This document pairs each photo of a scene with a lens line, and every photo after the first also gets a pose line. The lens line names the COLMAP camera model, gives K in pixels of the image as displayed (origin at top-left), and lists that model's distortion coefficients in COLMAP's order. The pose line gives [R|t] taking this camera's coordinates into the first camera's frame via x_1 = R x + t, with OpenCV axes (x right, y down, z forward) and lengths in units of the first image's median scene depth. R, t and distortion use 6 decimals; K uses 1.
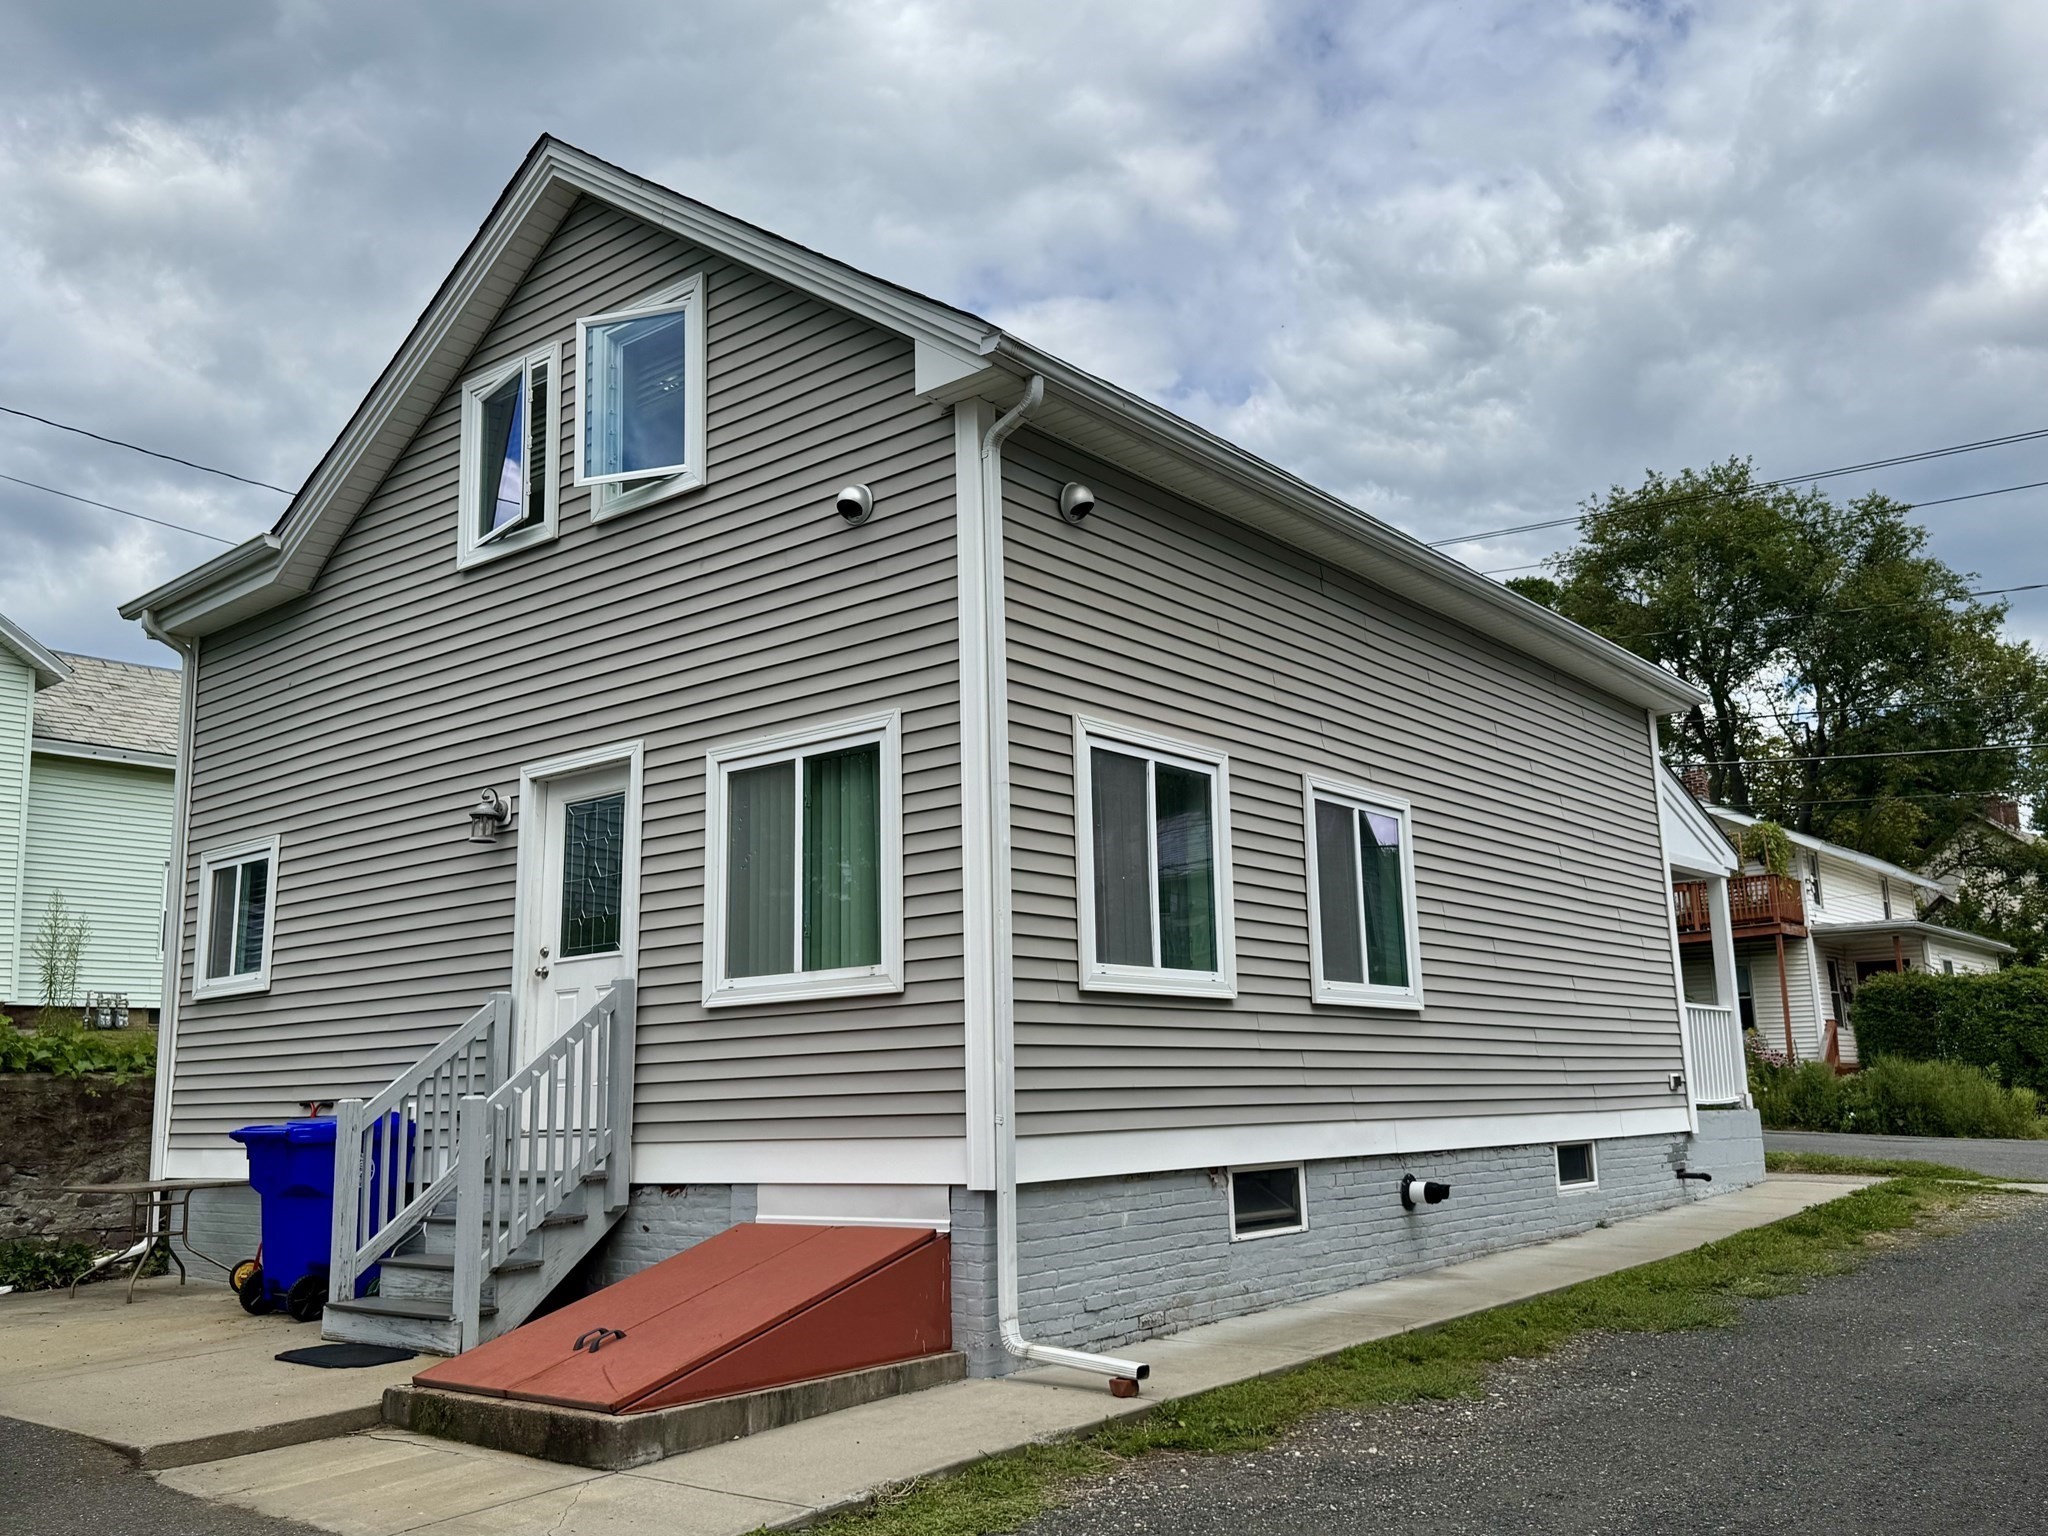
lens RADIAL K [[1688.4, 0, 1023.5], [0, 1688.4, 772.4], [0, 0, 1]] dist [0.002260, -0.001360]
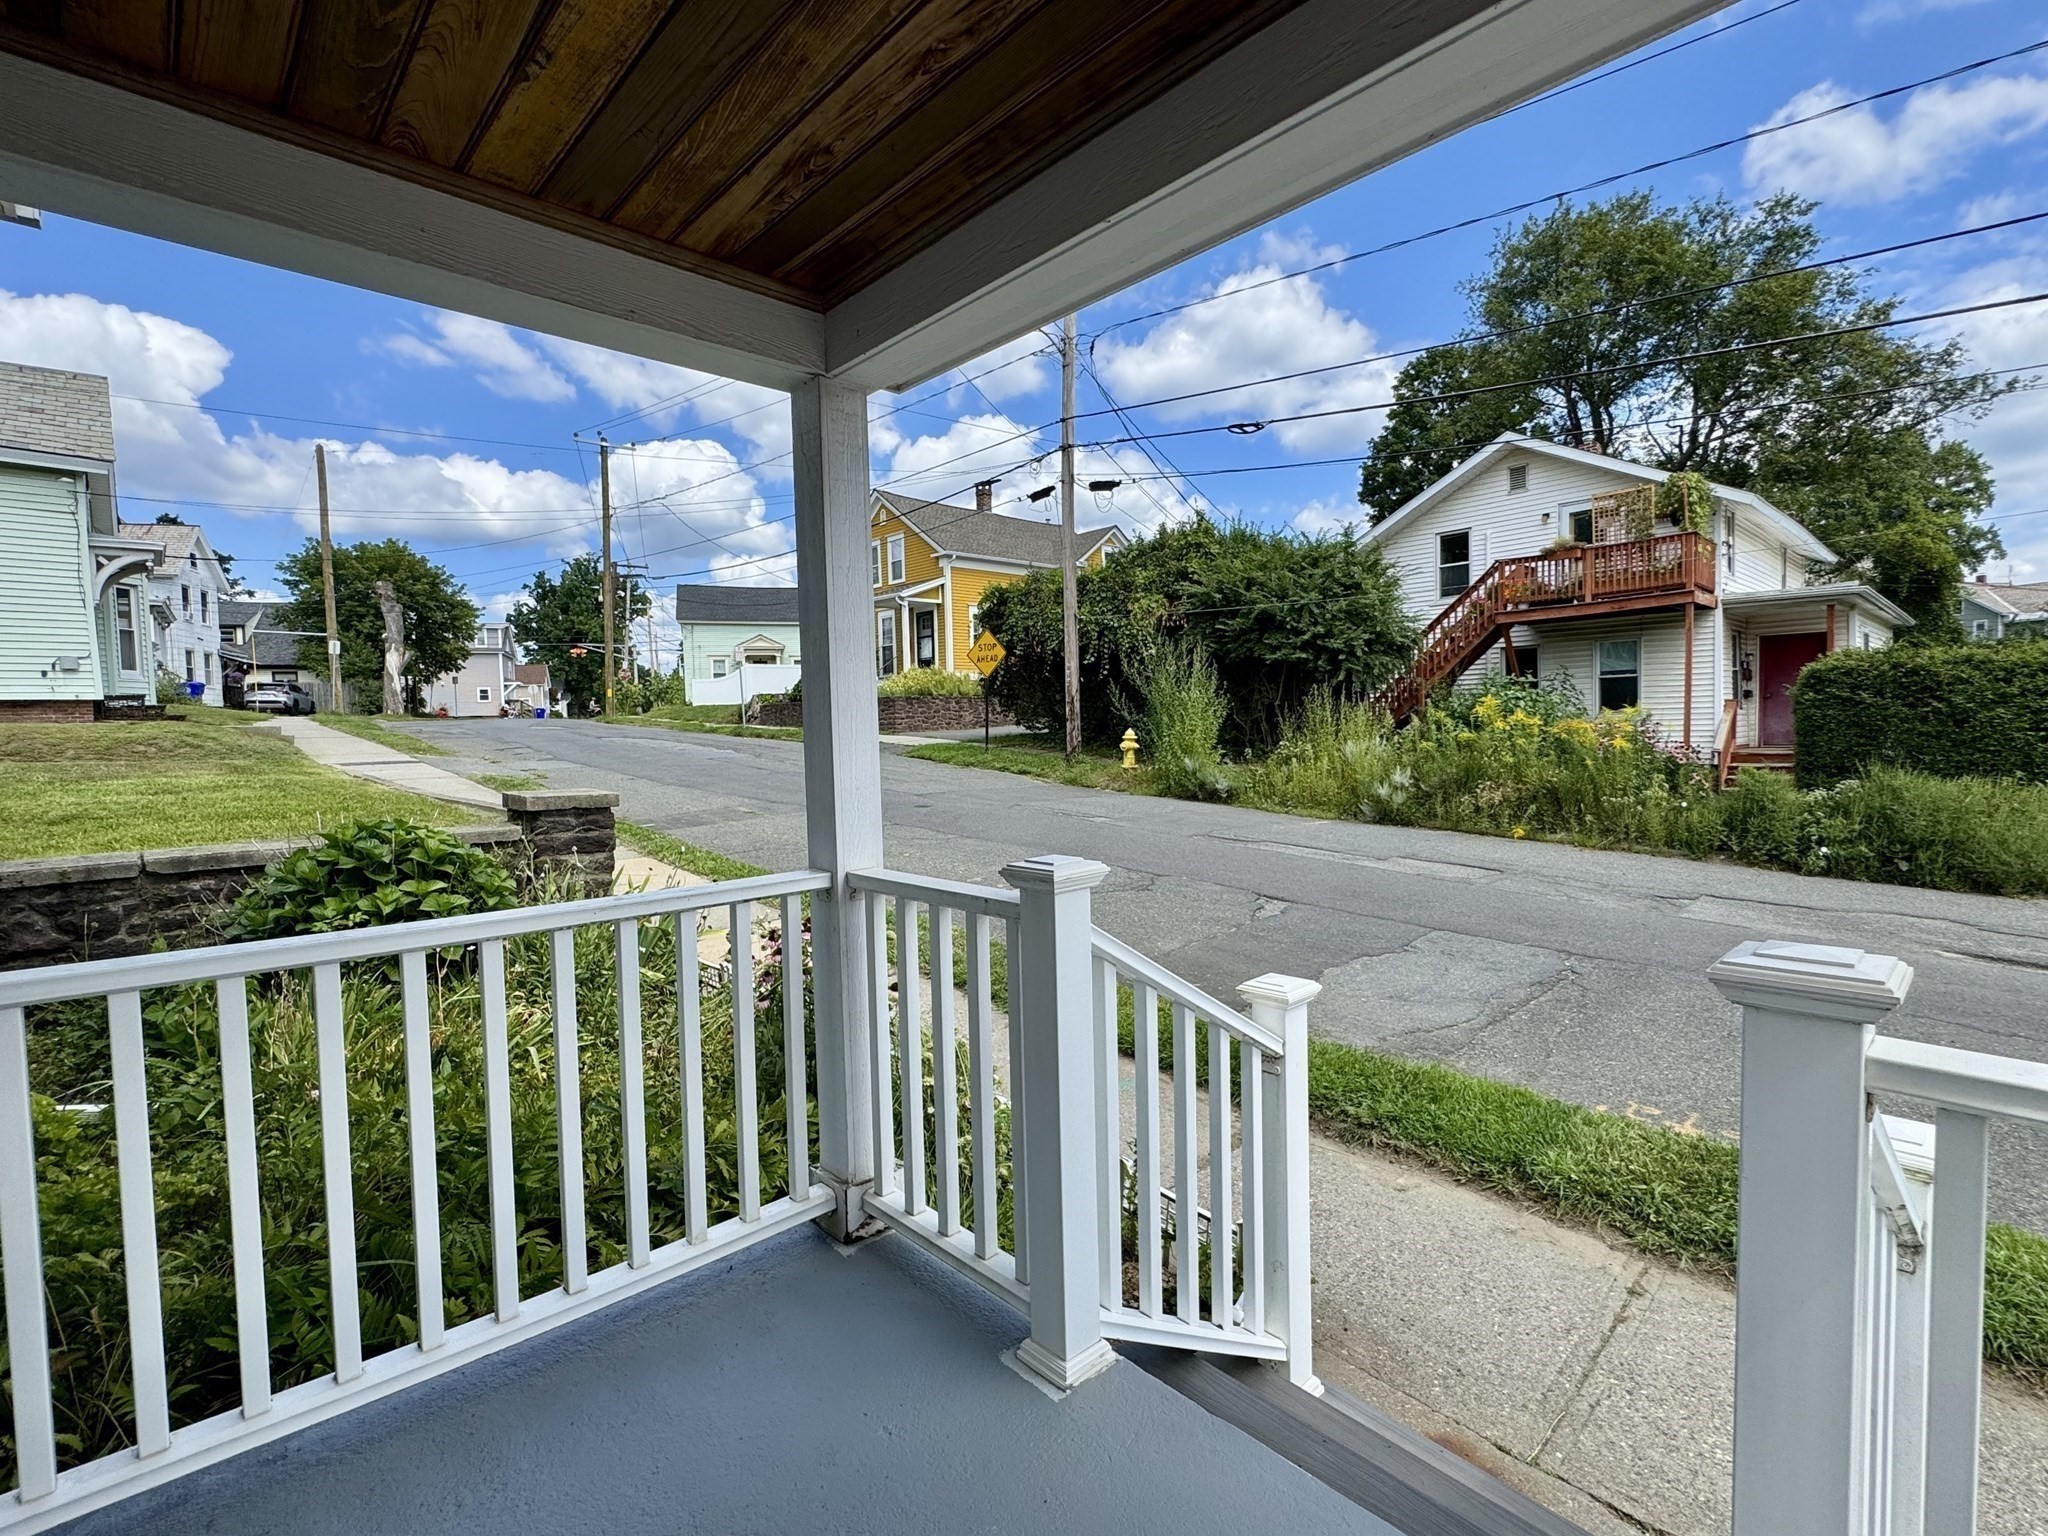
lens RADIAL K [[933.3, 0, 1023.3], [0, 933.3, 767.0], [0, 0, 1]] dist [-0.003559, -0.000486]
pose [[0.993014, 0.005035, -0.117893, 0.162961], [0.023345, 0.970961, 0.238097, 0.054701], [0.115668, -0.239186, 0.964060, 0.474167]]
